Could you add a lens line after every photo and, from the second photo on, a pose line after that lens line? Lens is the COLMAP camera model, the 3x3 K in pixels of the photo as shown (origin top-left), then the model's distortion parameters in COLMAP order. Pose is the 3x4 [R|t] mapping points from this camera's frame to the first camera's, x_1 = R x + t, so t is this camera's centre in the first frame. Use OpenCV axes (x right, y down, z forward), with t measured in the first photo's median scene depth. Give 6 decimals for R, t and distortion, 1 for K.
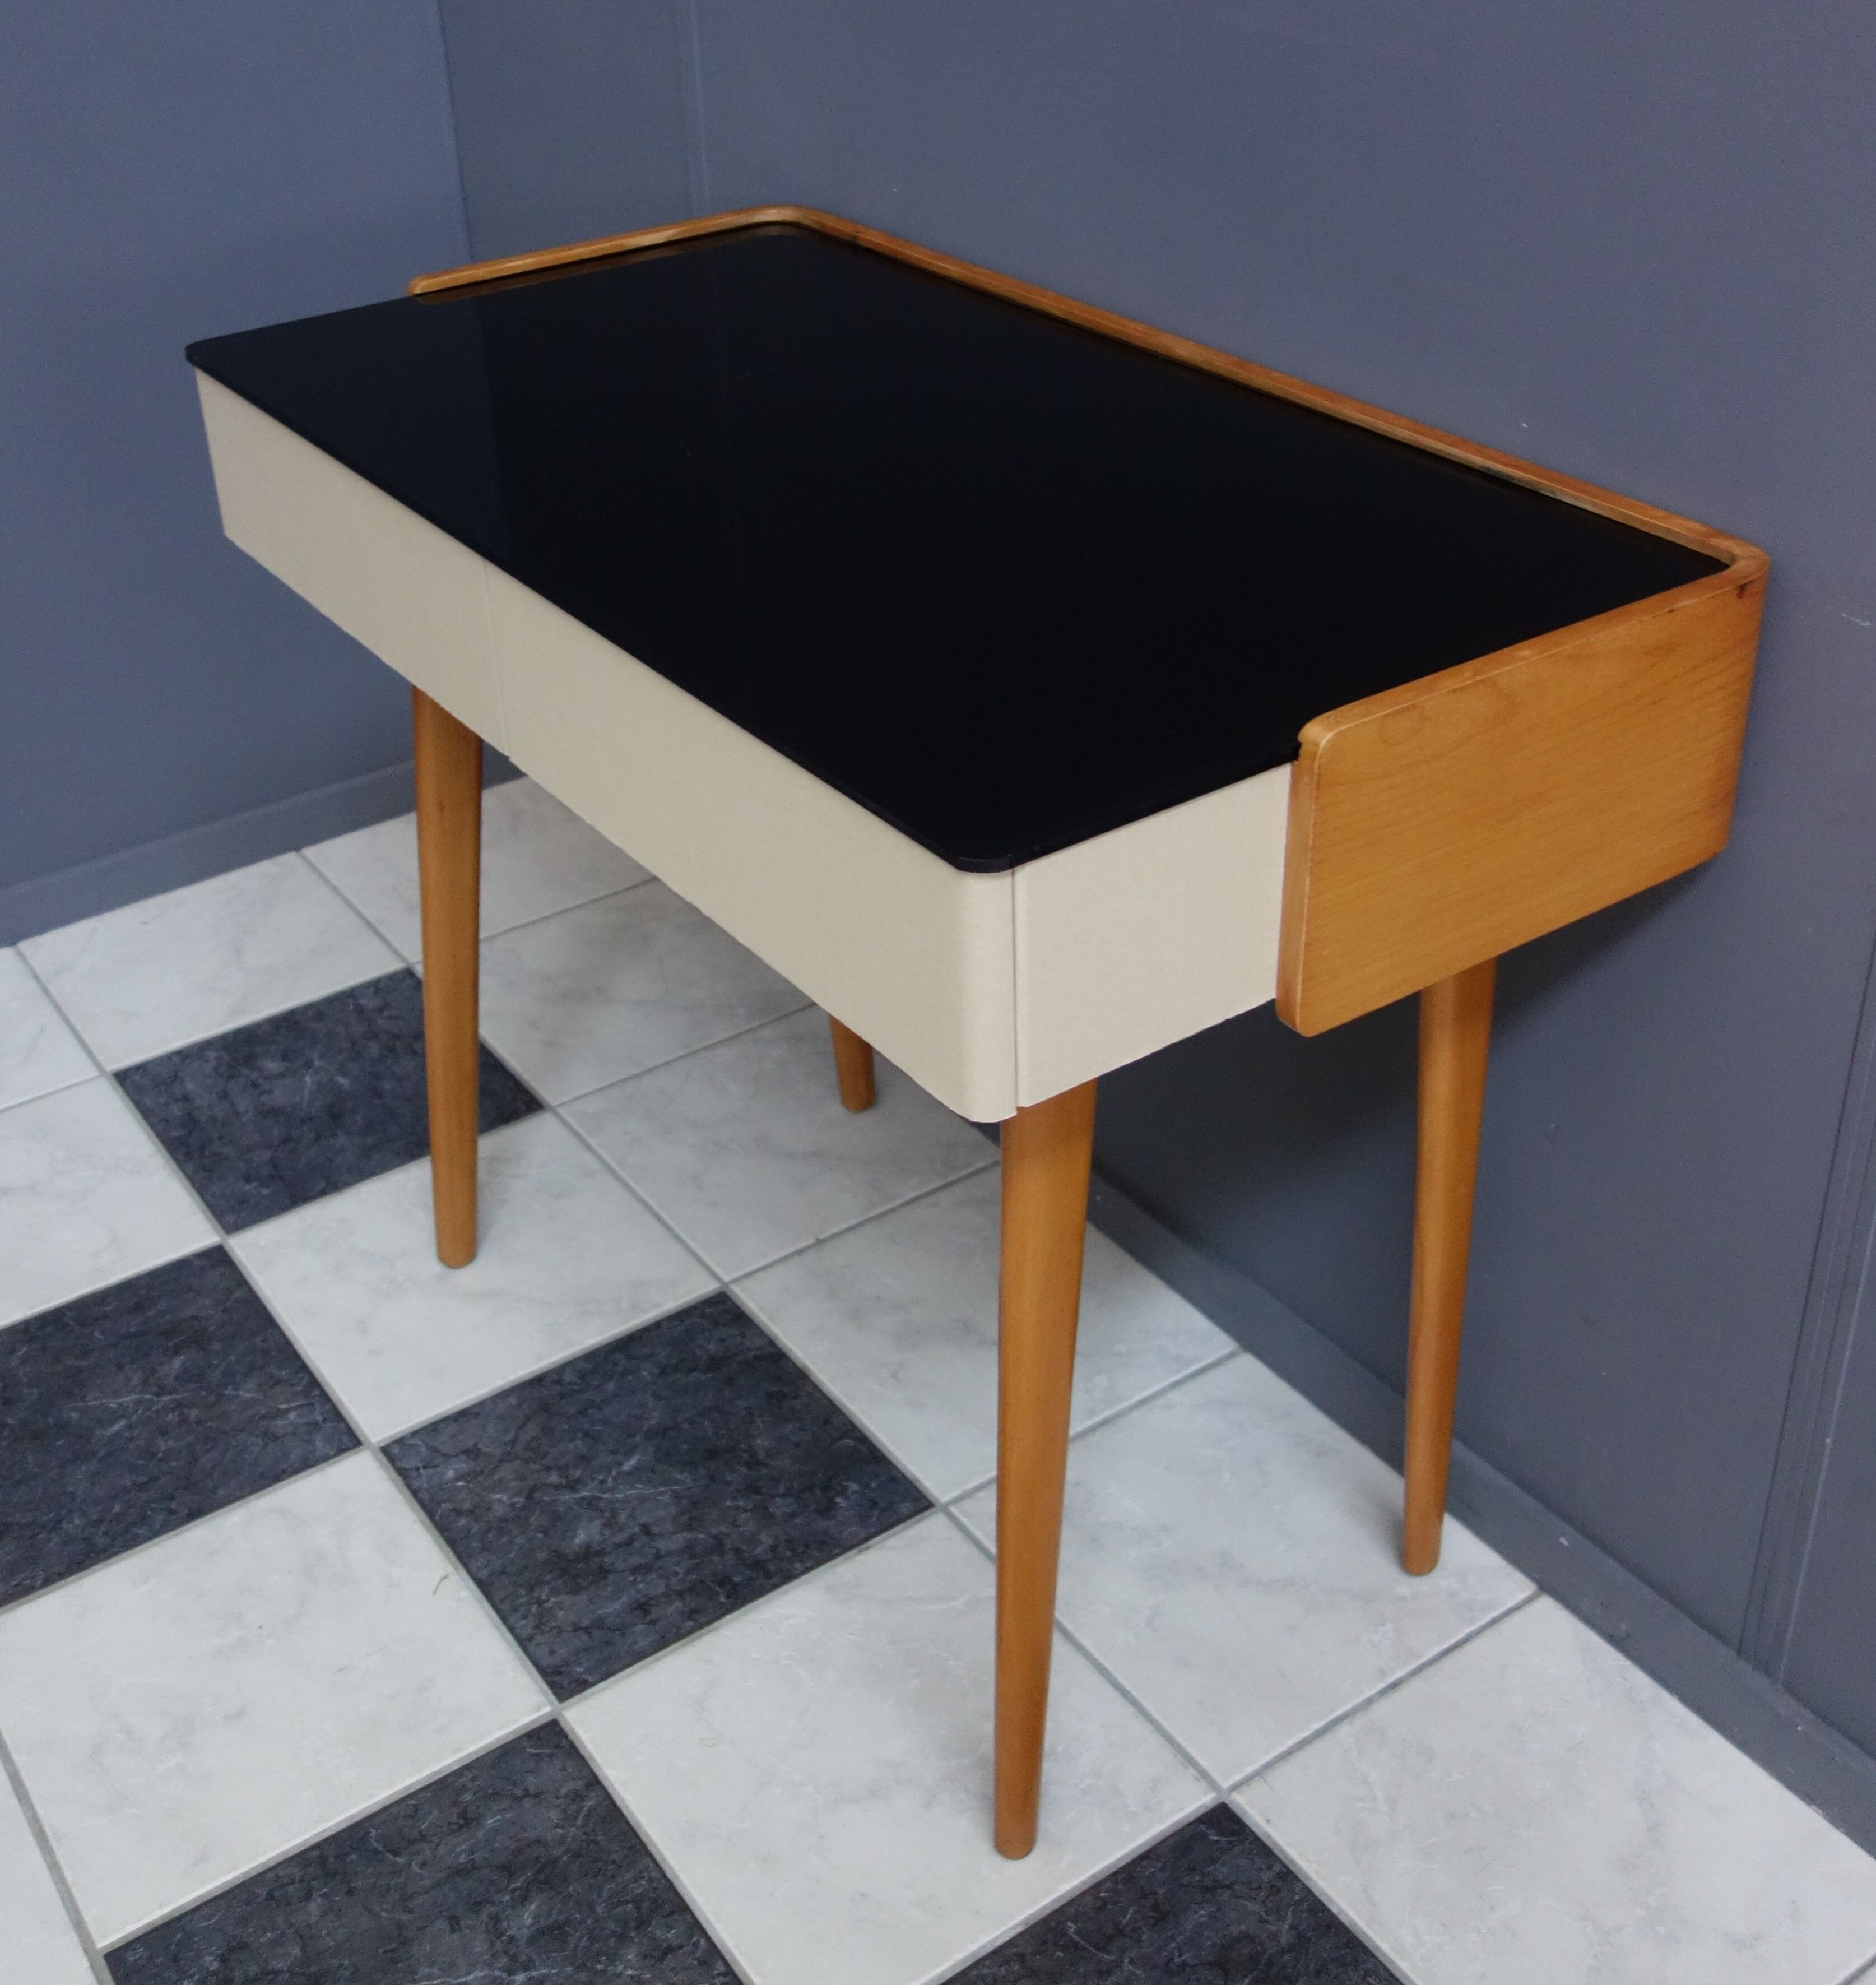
lens RADIAL K [[2404.6, 0, 940.5], [0, 2404.6, 872.3], [0, 0, 1]] dist [-0.005434, 0.000000]
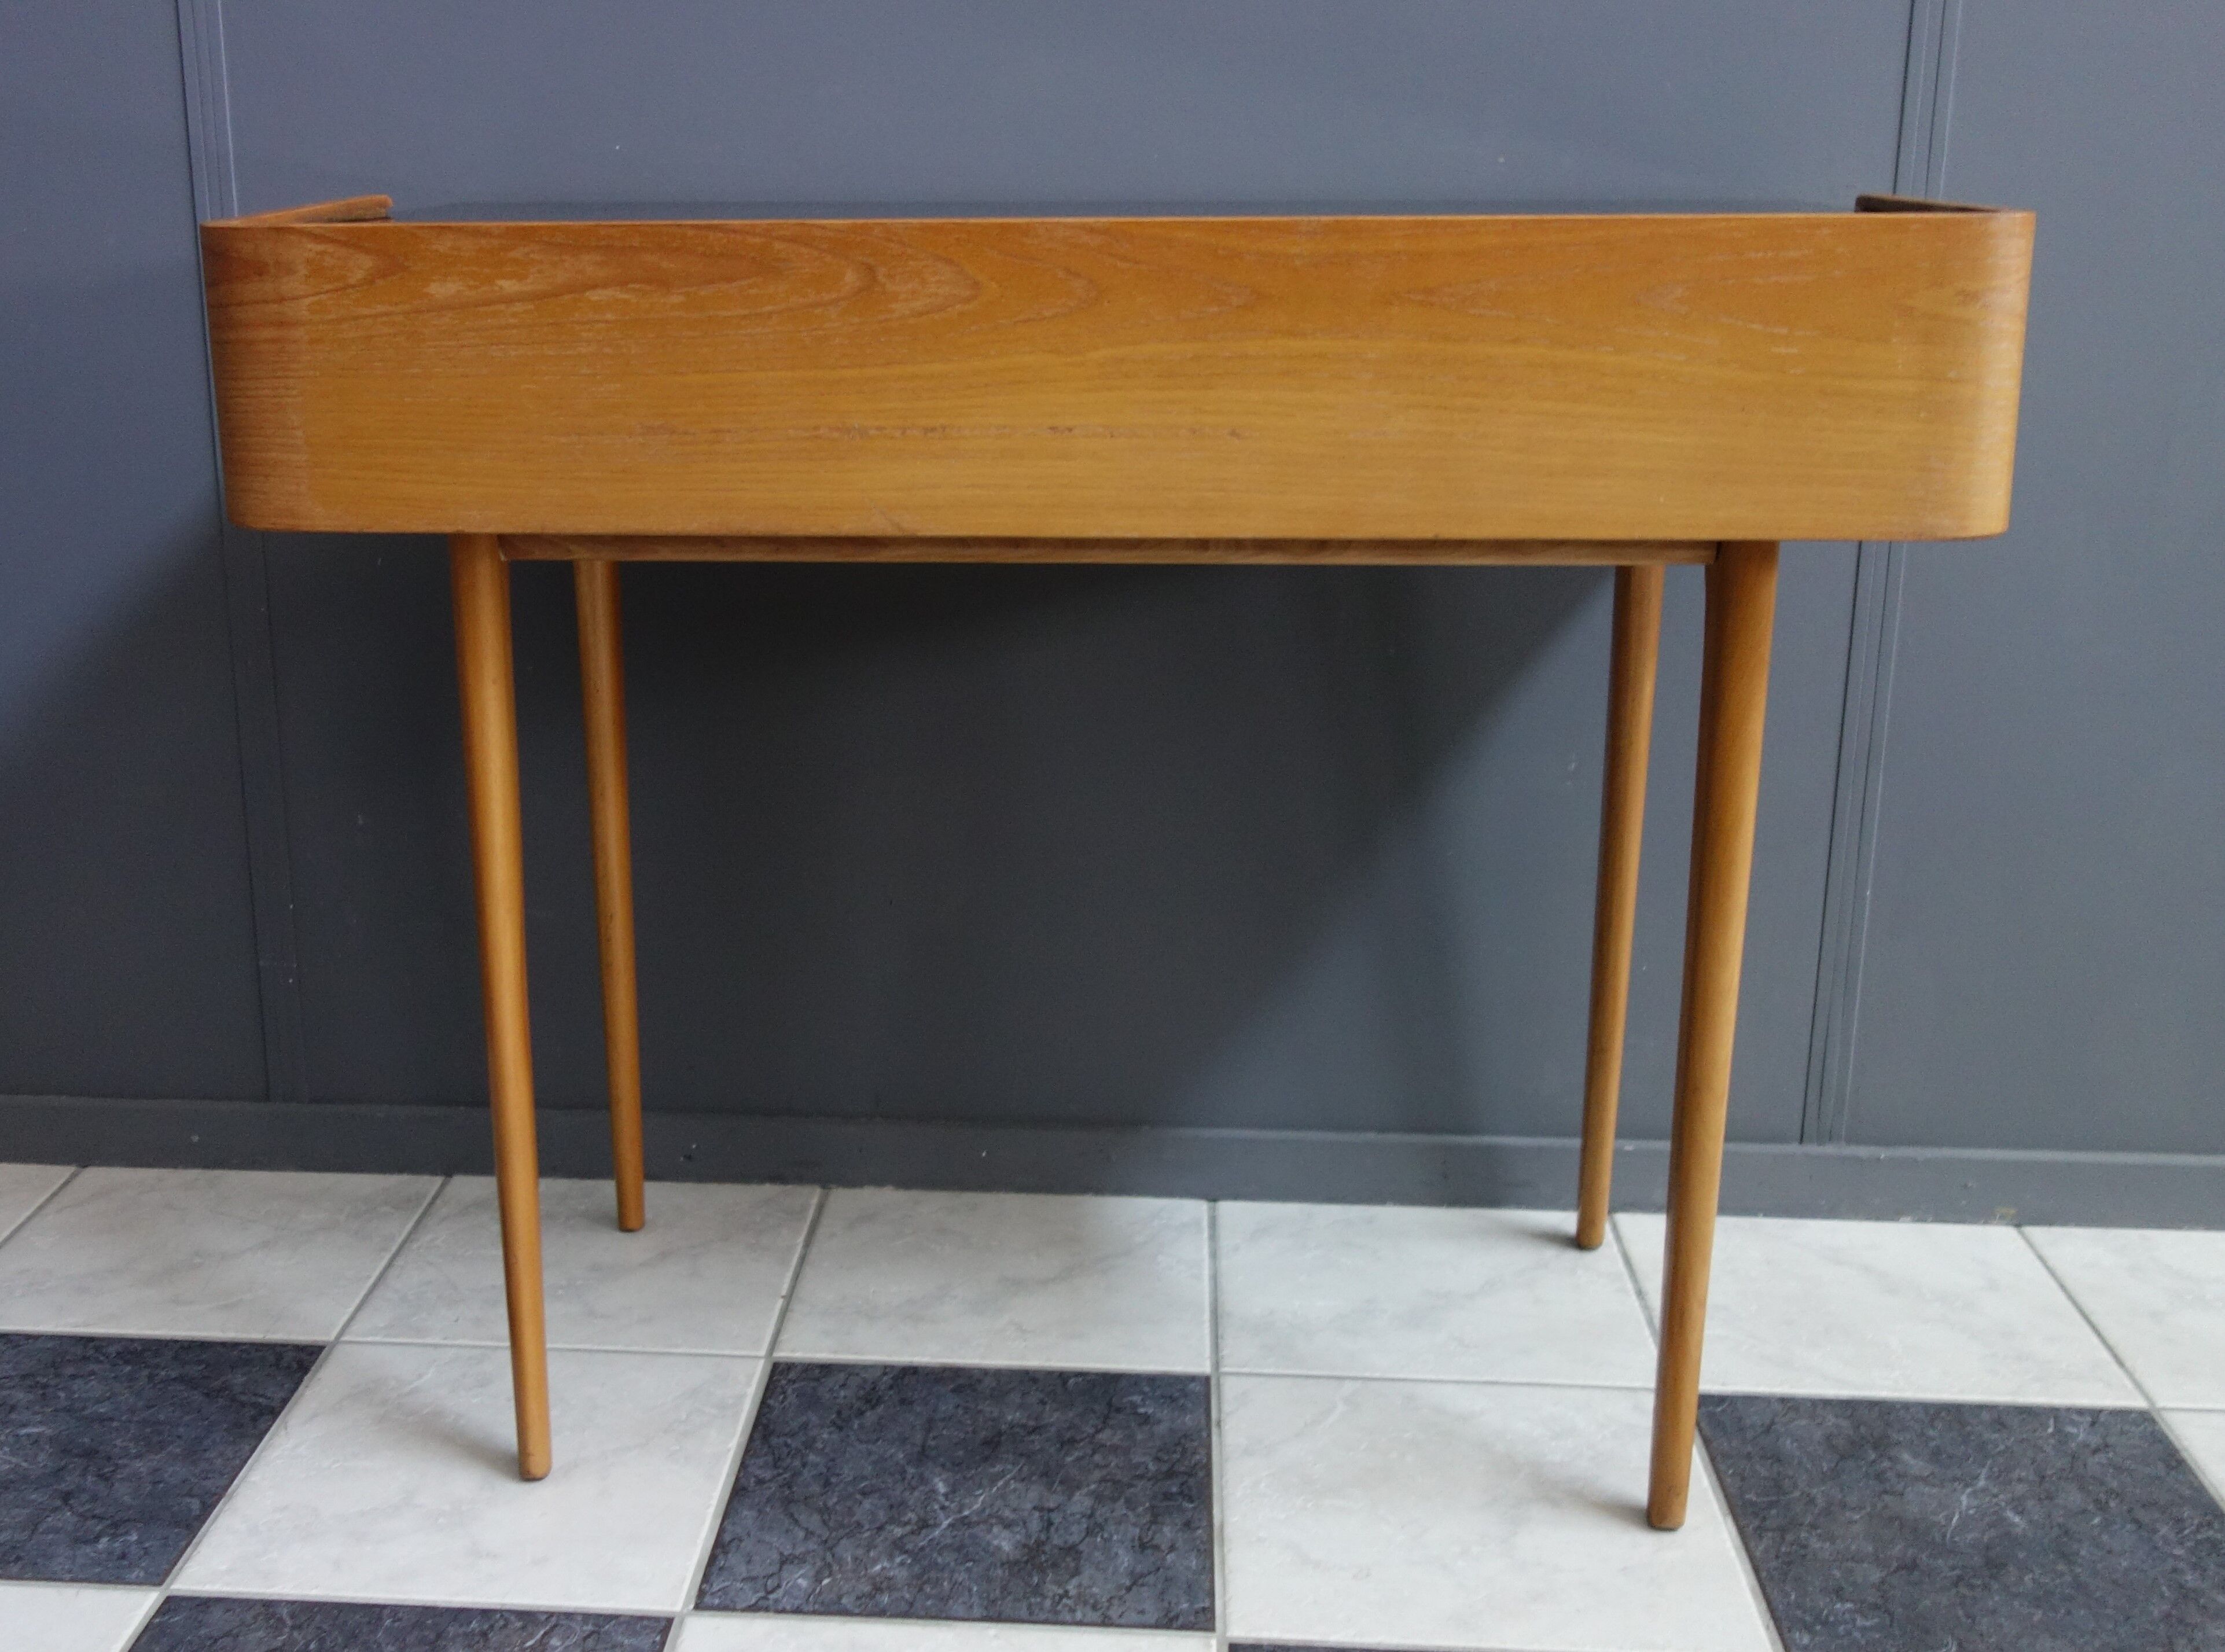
lens RADIAL K [[2481.9, 0, 957.9], [0, 2481.9, 855.7], [0, 0, 1]] dist [-0.000206, 0.000000]
pose [[0.640690, -0.191333, 0.743577, -0.771568], [0.371336, 0.924873, -0.081972, 0.120013], [-0.672031, 0.328636, 0.663606, 0.358336]]
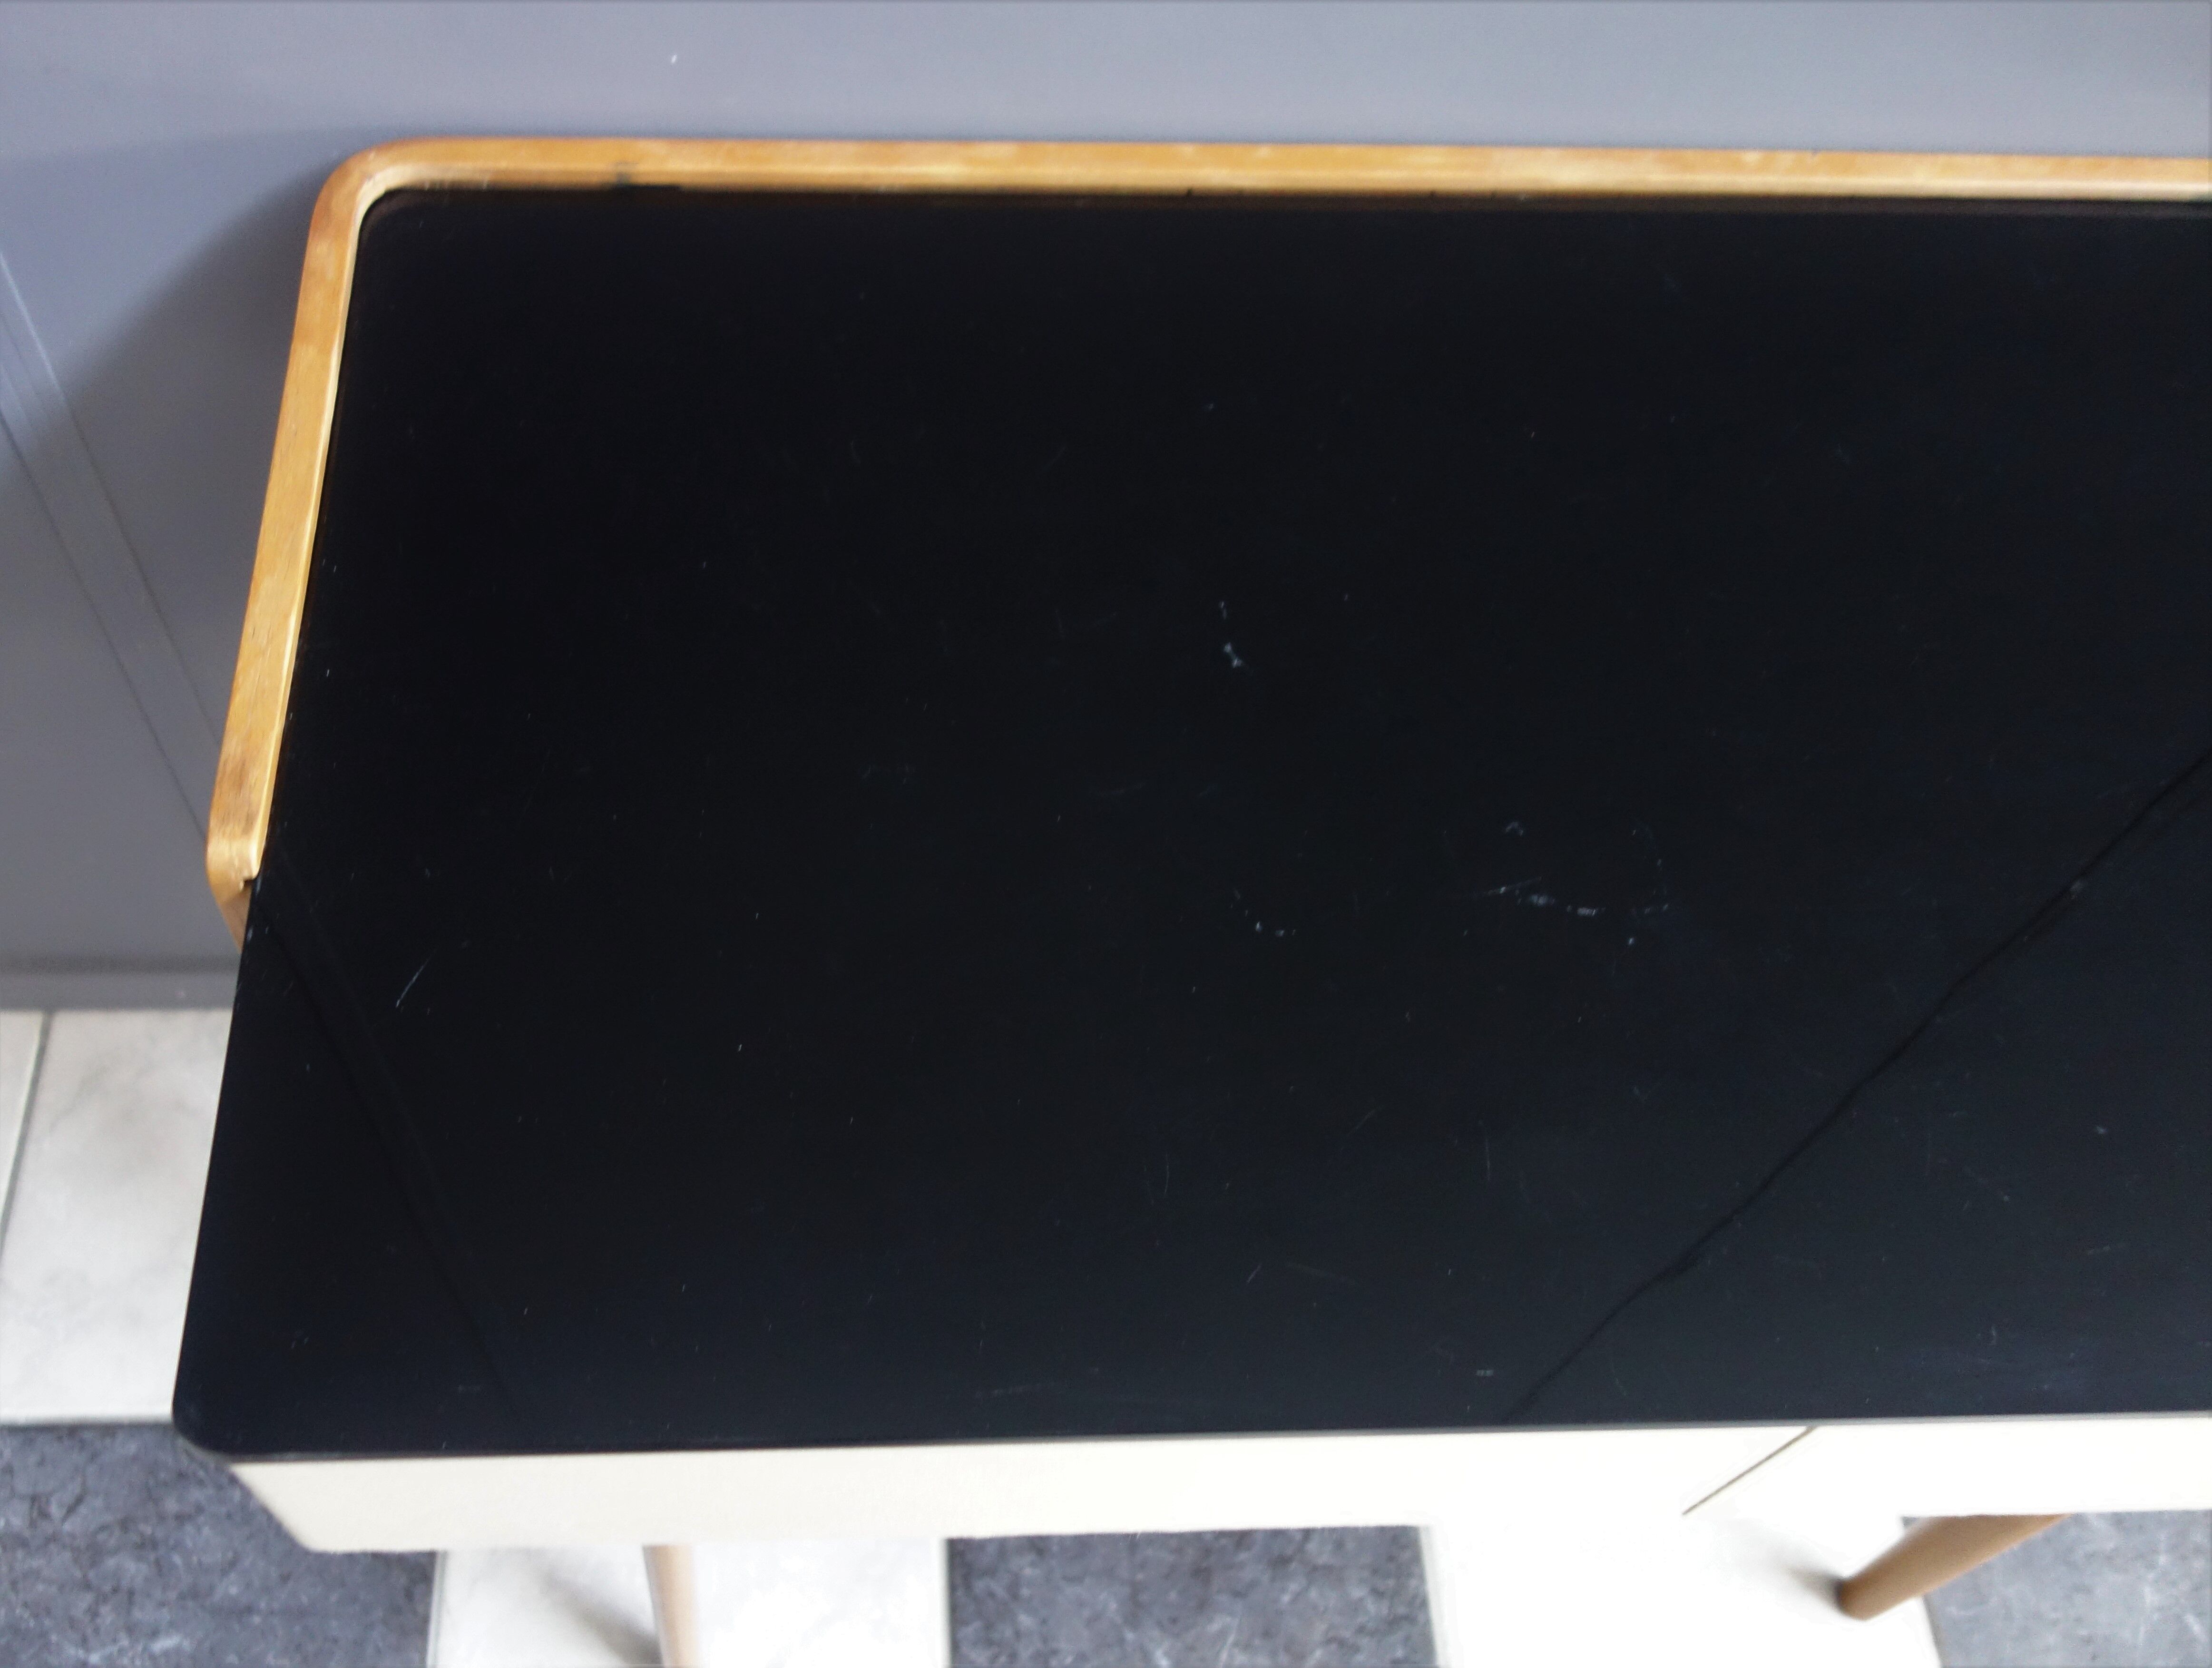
lens RADIAL K [[2044.8, 0, 926.7], [0, 2044.8, 816.3], [0, 0, 1]] dist [0.003779, 0.000000]
pose [[0.548087, -0.682560, 0.483438, -0.330449], [0.358777, 0.713962, 0.601280, -0.436153], [-0.755566, -0.156107, 0.636200, 0.693421]]
